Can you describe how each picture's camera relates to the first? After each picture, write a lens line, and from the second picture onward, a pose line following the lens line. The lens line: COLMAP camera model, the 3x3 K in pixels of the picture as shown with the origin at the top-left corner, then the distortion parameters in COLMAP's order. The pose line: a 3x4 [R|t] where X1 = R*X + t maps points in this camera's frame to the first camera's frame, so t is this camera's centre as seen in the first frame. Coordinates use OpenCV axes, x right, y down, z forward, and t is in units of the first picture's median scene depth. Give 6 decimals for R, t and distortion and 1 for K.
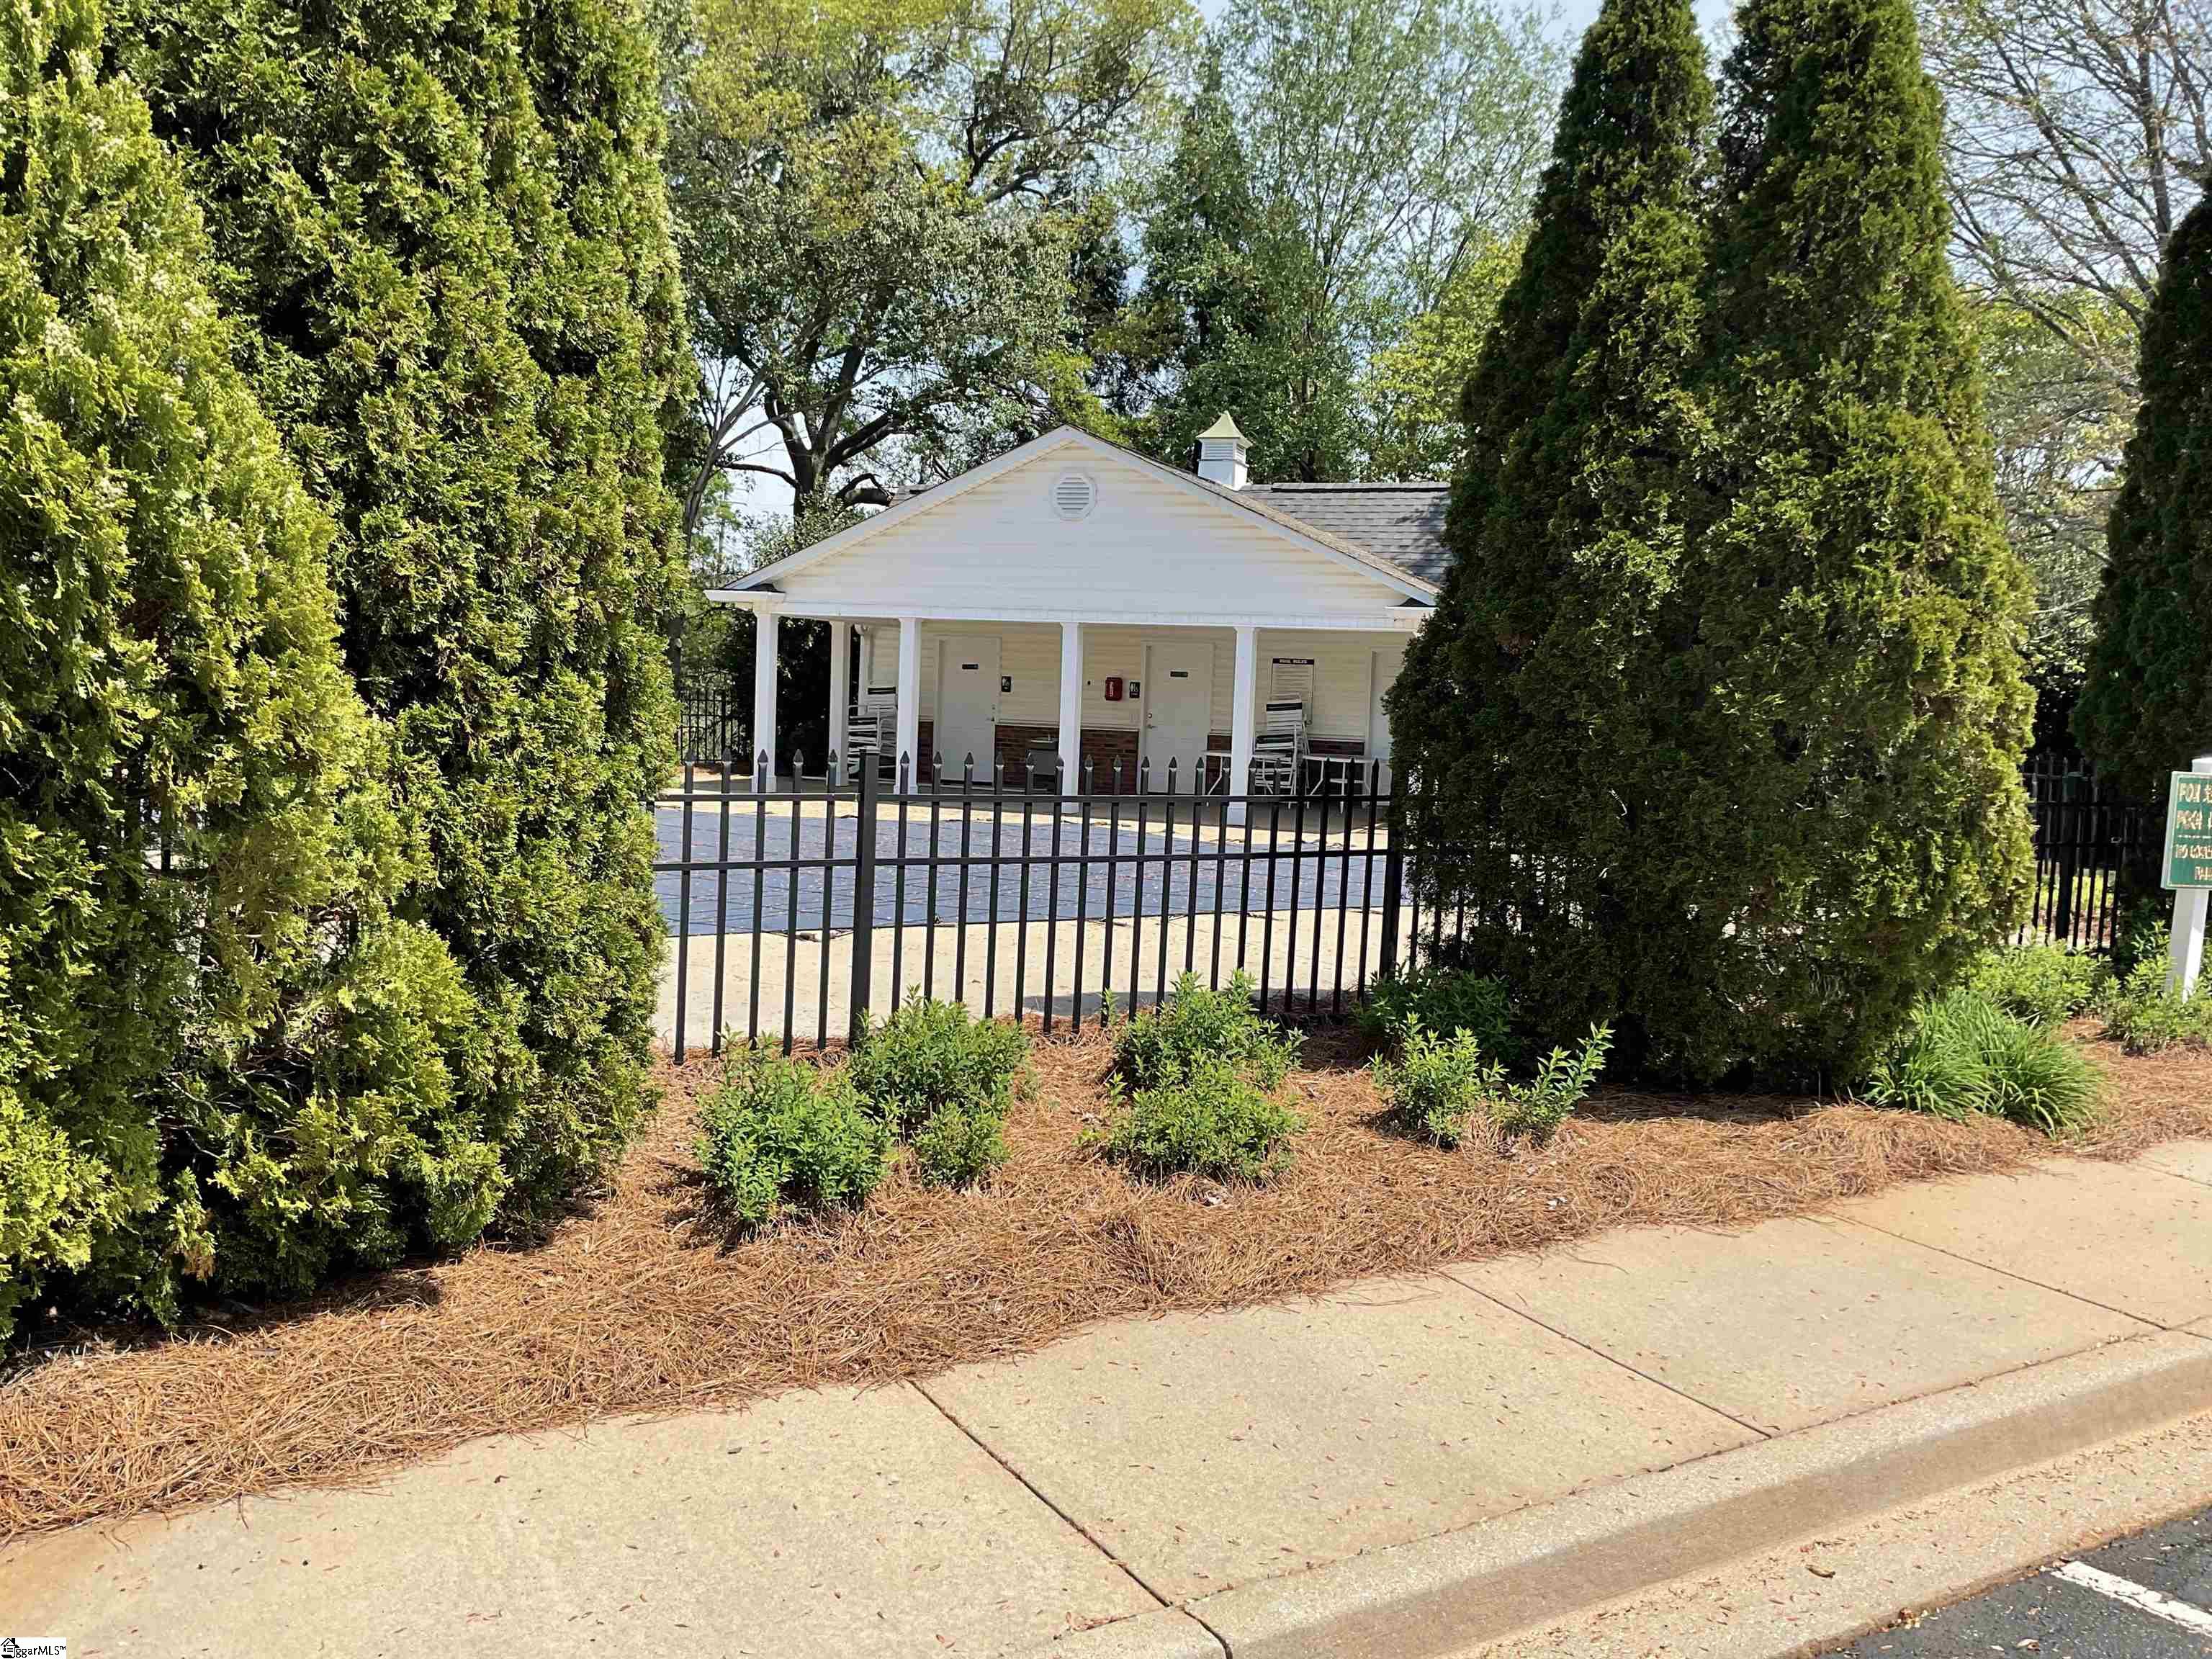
lens RADIAL K [[1846.7, 0, 1101.9], [0, 1846.7, 838.0], [0, 0, 1]] dist [0.091789, -0.007022]
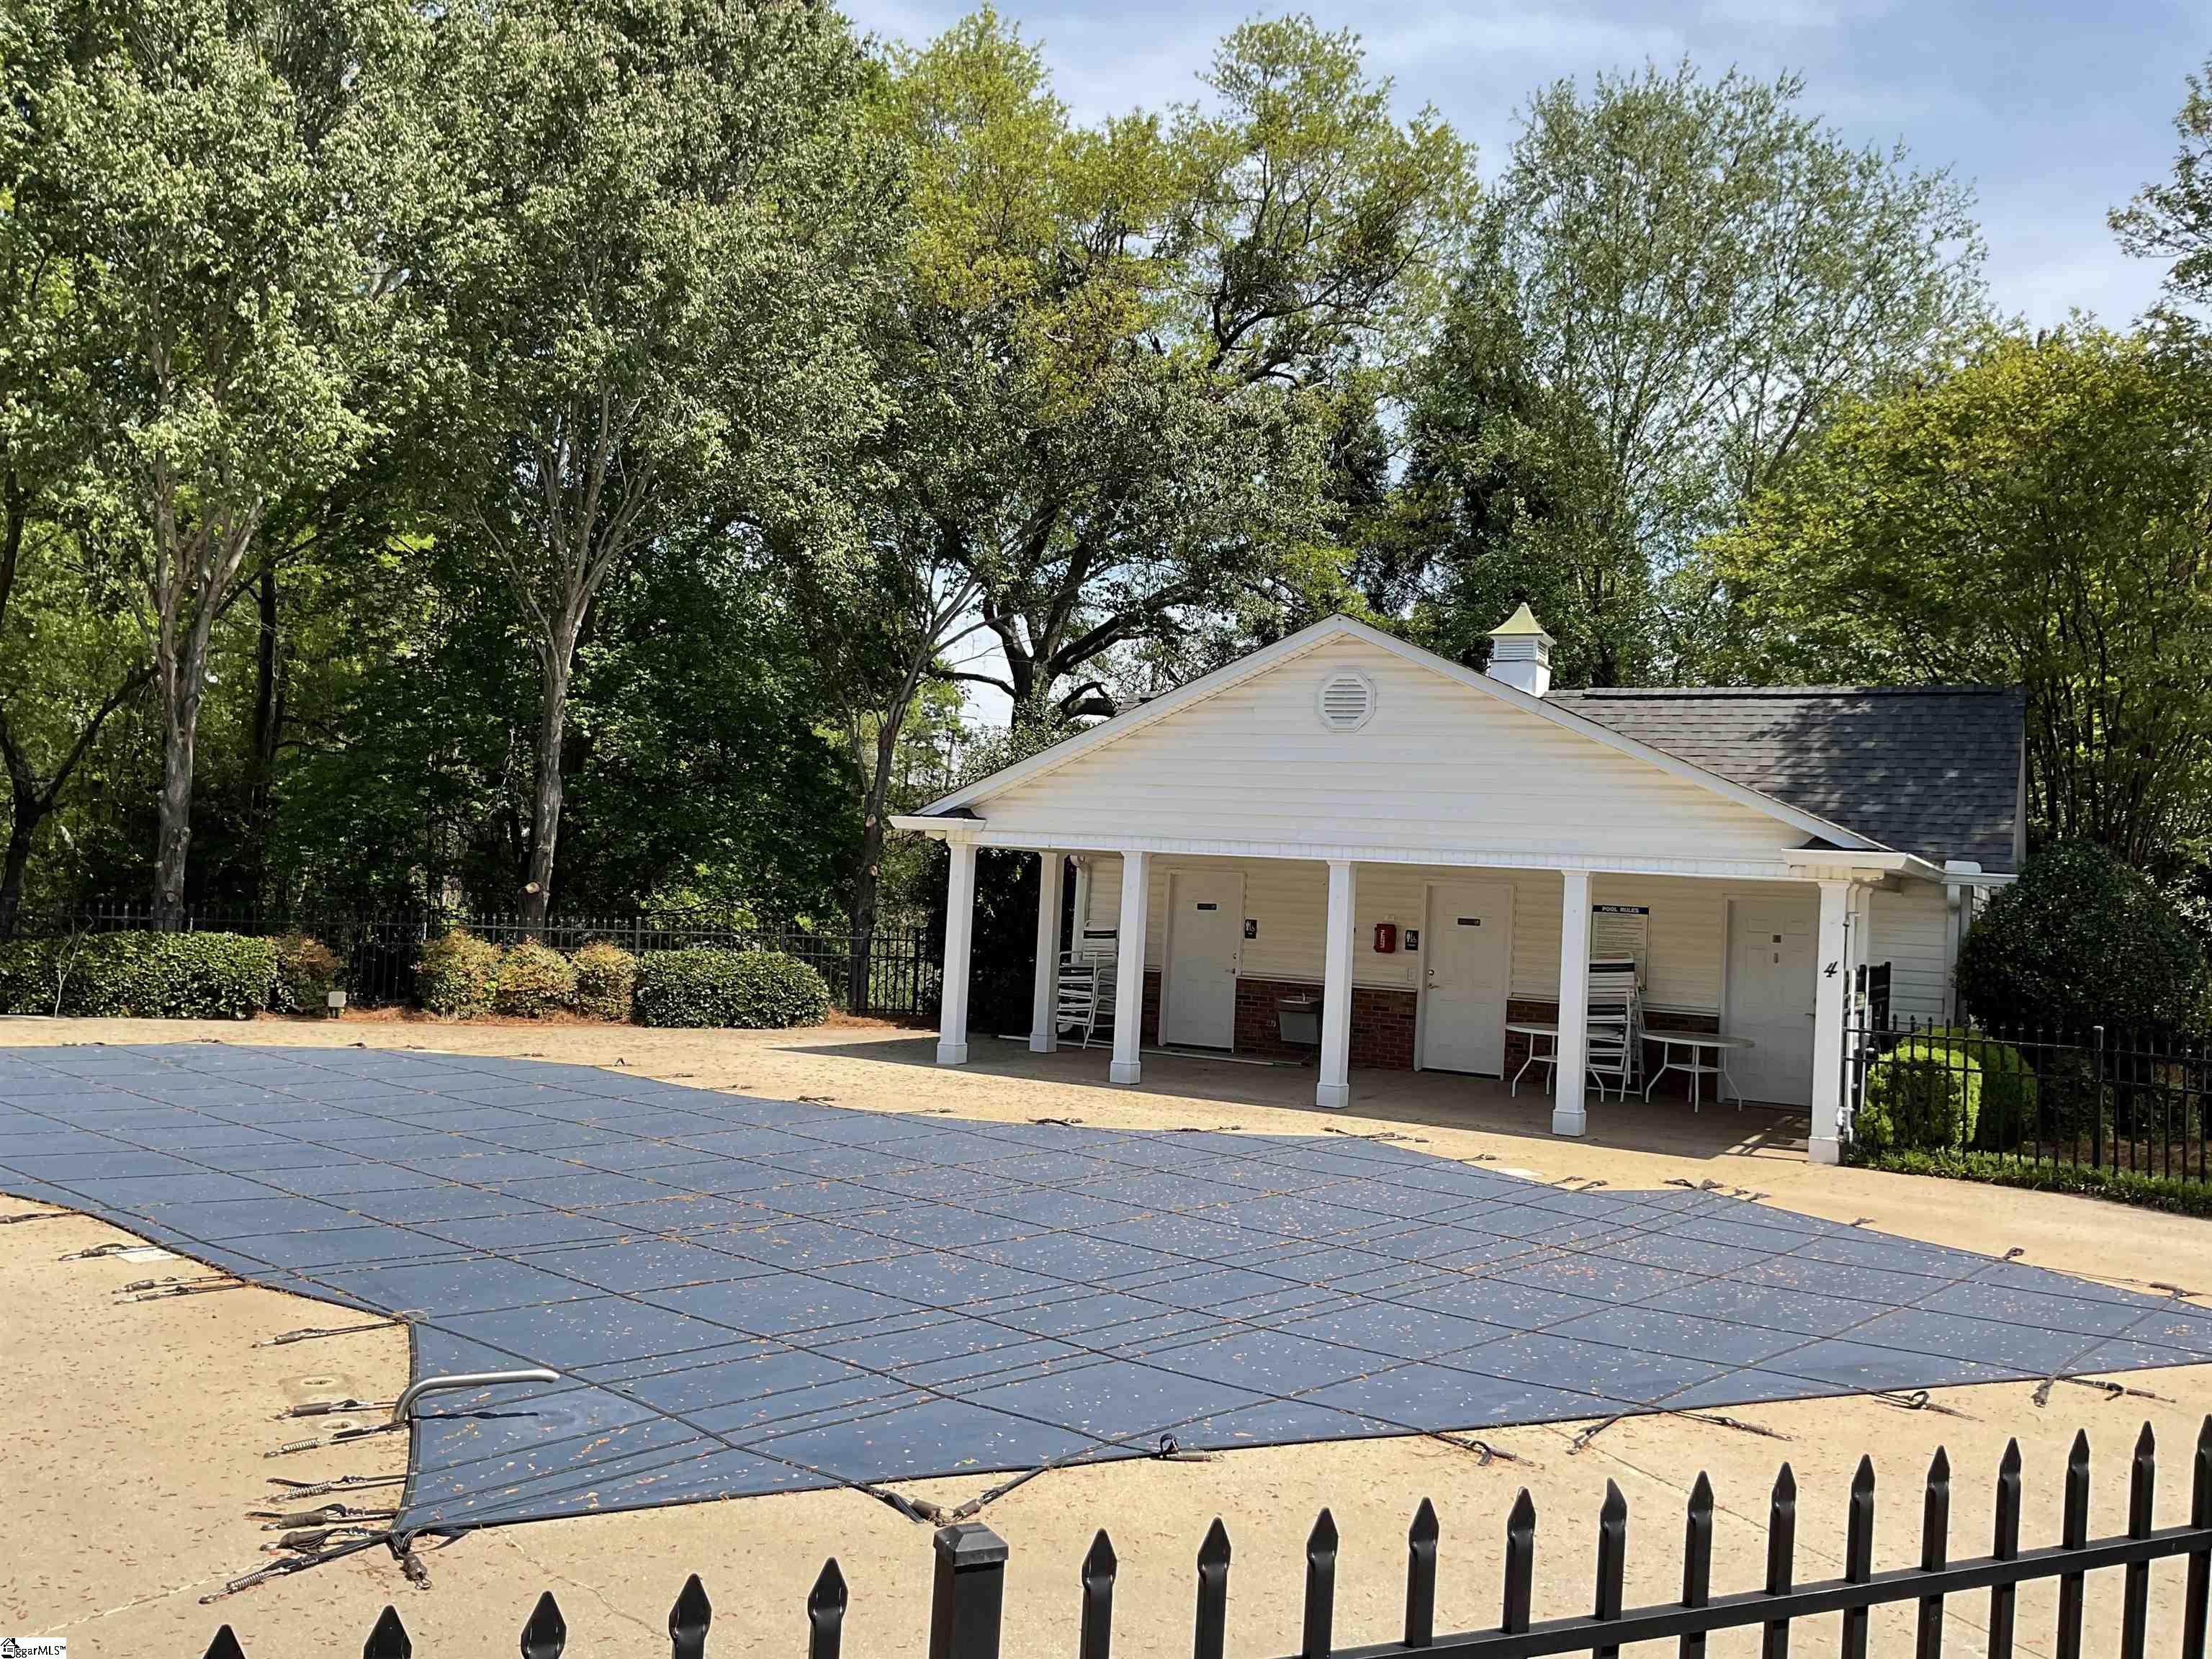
lens RADIAL K [[1846.7, 0, 1101.9], [0, 1846.7, 838.0], [0, 0, 1]] dist [0.091789, -0.007022]
pose [[0.992571, 0.010300, -0.121229, -0.014816], [-0.024027, 0.993381, -0.112324, -0.023959], [0.119269, 0.114403, 0.986249, 0.144840]]
